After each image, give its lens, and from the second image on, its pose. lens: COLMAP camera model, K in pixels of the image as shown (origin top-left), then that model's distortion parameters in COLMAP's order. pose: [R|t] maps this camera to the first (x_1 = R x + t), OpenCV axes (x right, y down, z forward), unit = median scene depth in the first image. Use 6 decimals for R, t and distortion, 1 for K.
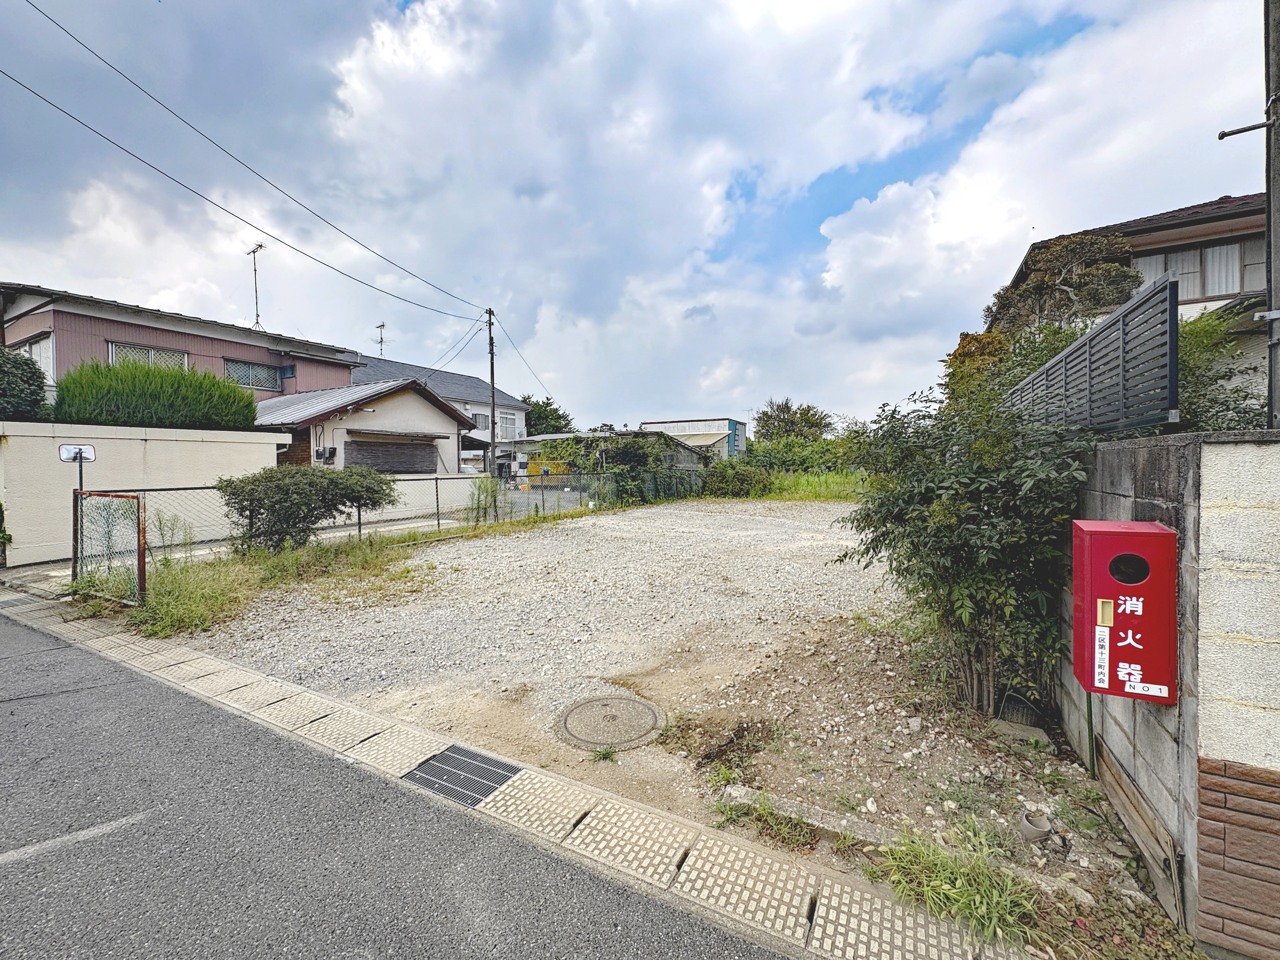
lens RADIAL K [[509.4, 0, 640.2], [0, 509.4, 474.5], [0, 0, 1]] dist [0.000686, 0.000024]
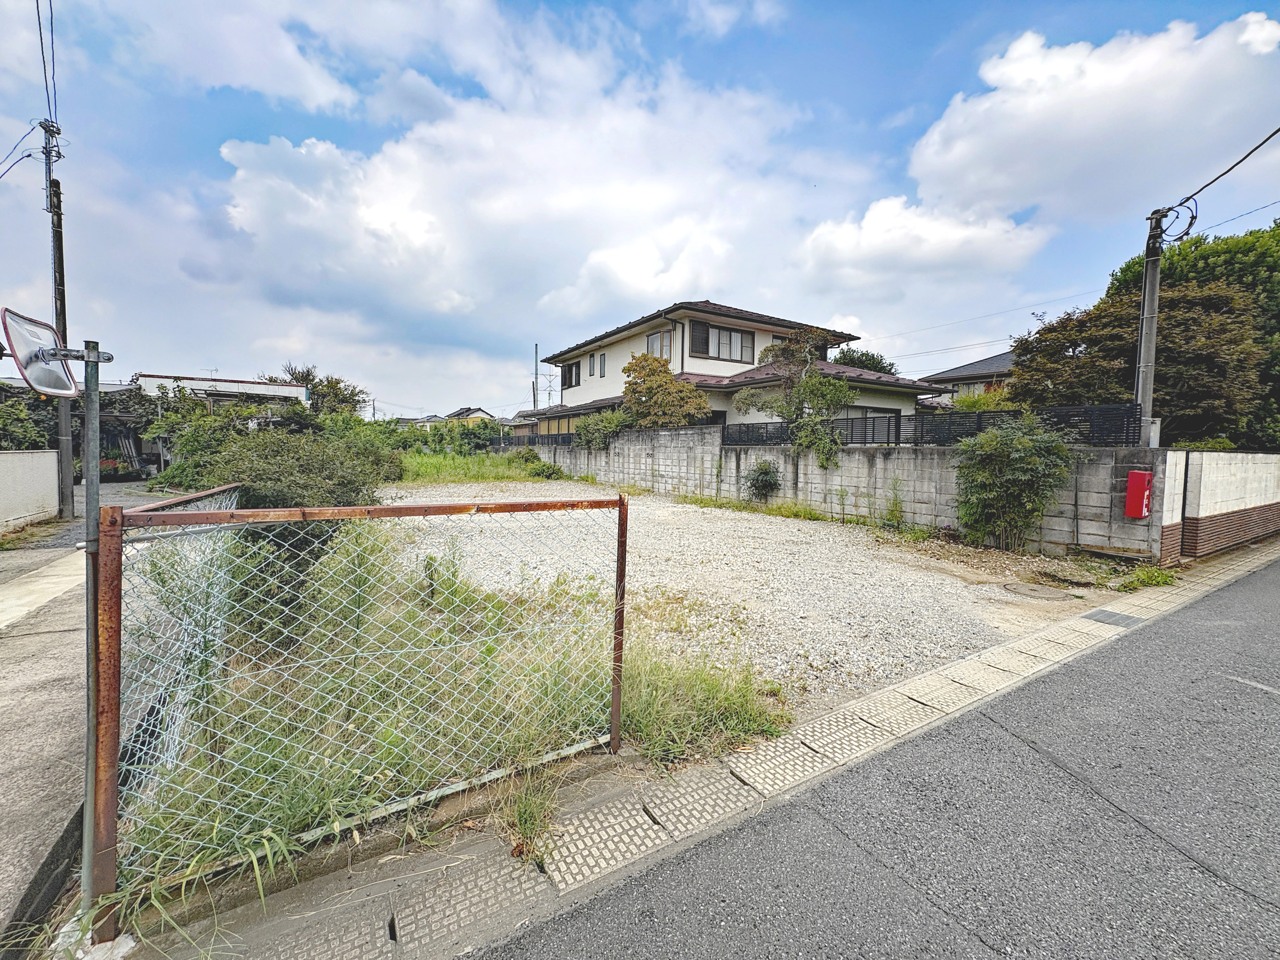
lens RADIAL K [[509.4, 0, 640.2], [0, 509.4, 474.5], [0, 0, 1]] dist [0.000686, 0.000024]
pose [[0.513457, -0.027041, 0.857689, -0.435683], [-0.003726, 0.999424, 0.033739, 0.001166], [-0.858107, -0.020519, 0.513060, 0.238689]]
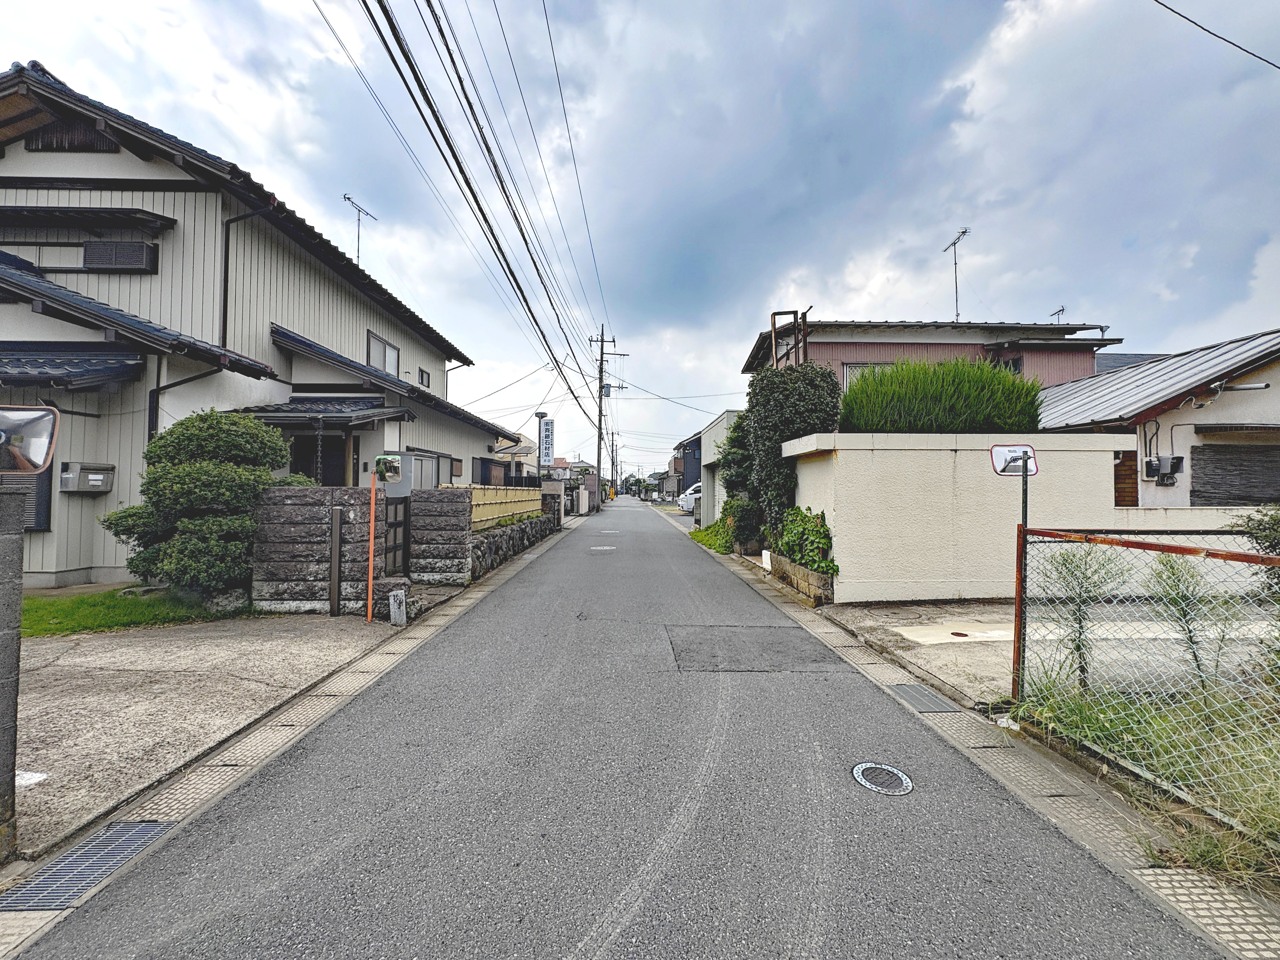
lens RADIAL K [[471.8, 0, 640.0], [0, 471.8, 480.0], [0, 0, 1]] dist [0.000334, 0.000034]
pose [[0.480446, -0.008961, -0.876978, -0.327936], [-0.024002, 0.999439, -0.023361, 0.000810], [0.876696, 0.032274, 0.479961, 0.153889]]
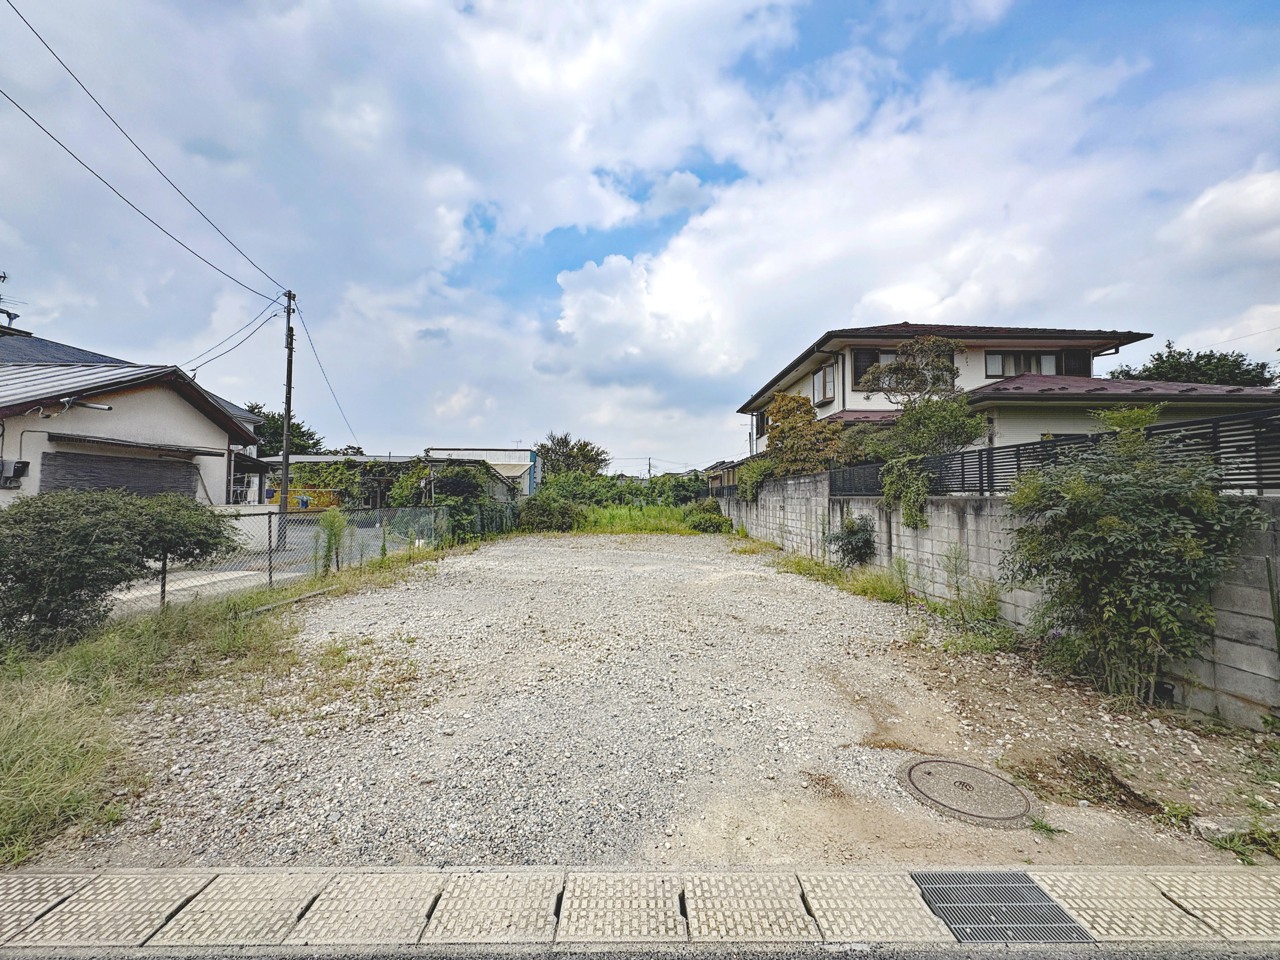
lens RADIAL K [[509.4, 0, 640.2], [0, 509.4, 474.5], [0, 0, 1]] dist [0.000686, 0.000024]
pose [[0.877154, 0.036708, 0.478805, -0.189368], [-0.006832, 0.997927, -0.063991, -0.002550], [-0.480161, 0.052859, 0.875586, 0.084020]]
